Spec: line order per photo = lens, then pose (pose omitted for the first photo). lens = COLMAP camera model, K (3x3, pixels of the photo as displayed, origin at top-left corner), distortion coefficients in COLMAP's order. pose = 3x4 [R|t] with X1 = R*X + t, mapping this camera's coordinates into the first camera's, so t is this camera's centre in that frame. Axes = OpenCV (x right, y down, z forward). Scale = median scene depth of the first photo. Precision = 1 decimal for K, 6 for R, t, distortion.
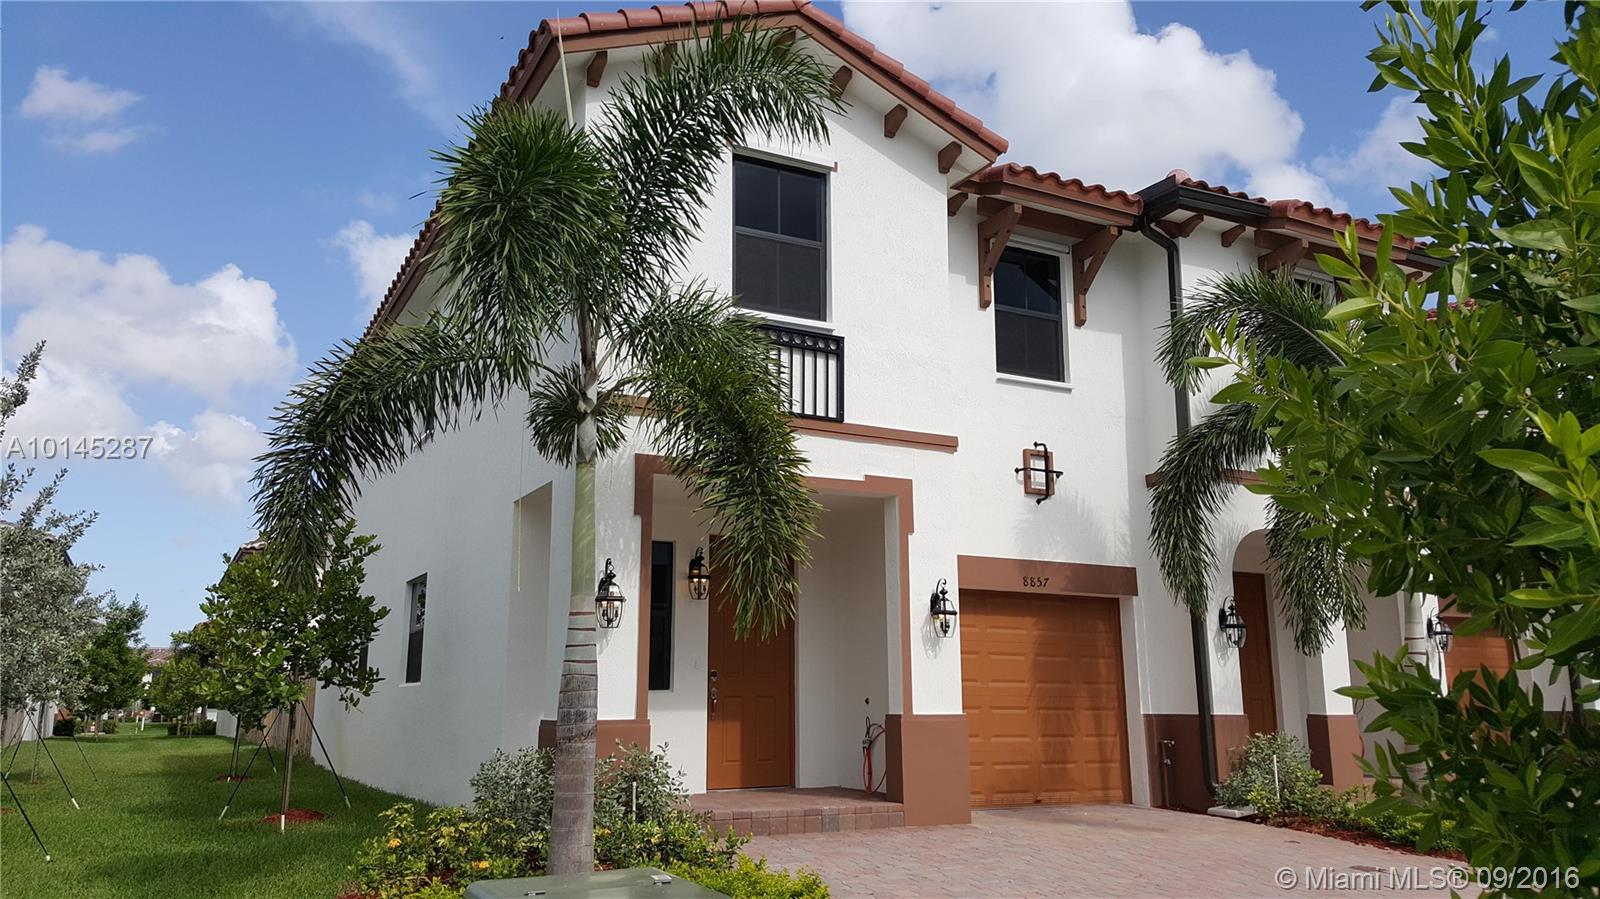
lens RADIAL K [[1177.0, 0, 767.9], [0, 1177.0, 456.8], [0, 0, 1]] dist [0.116037, -0.162331]
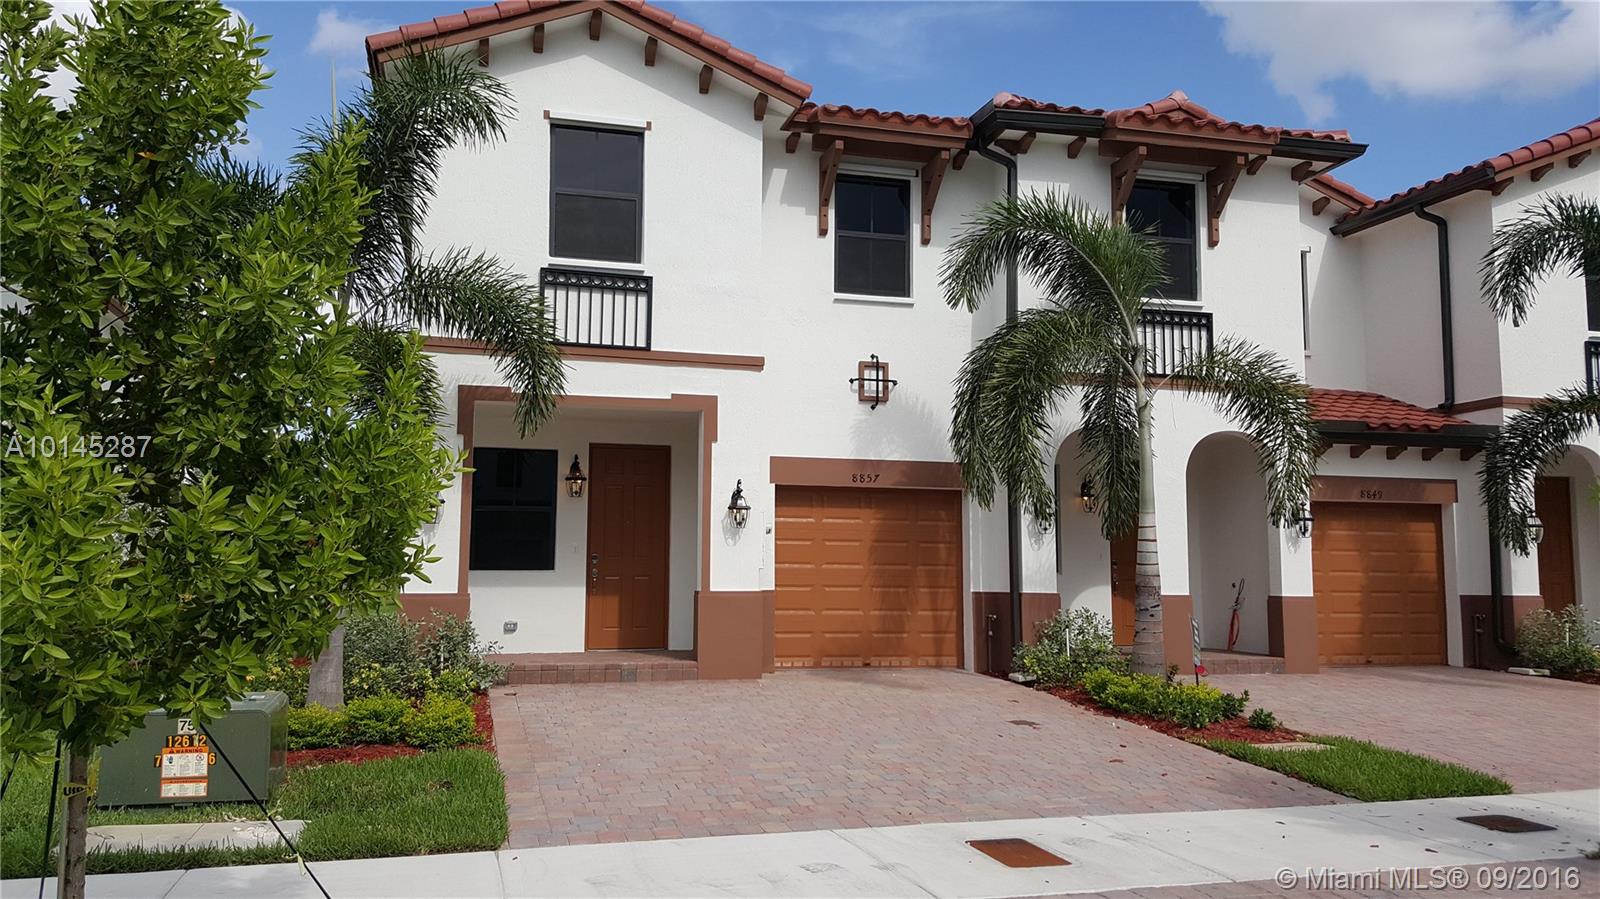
lens RADIAL K [[1177.0, 0, 767.9], [0, 1177.0, 456.8], [0, 0, 1]] dist [0.116037, -0.162331]
pose [[0.971834, -0.016733, -0.235071, 0.397692], [0.040476, 0.994505, 0.096548, -0.028200], [0.232164, -0.103343, 0.967171, -0.117880]]
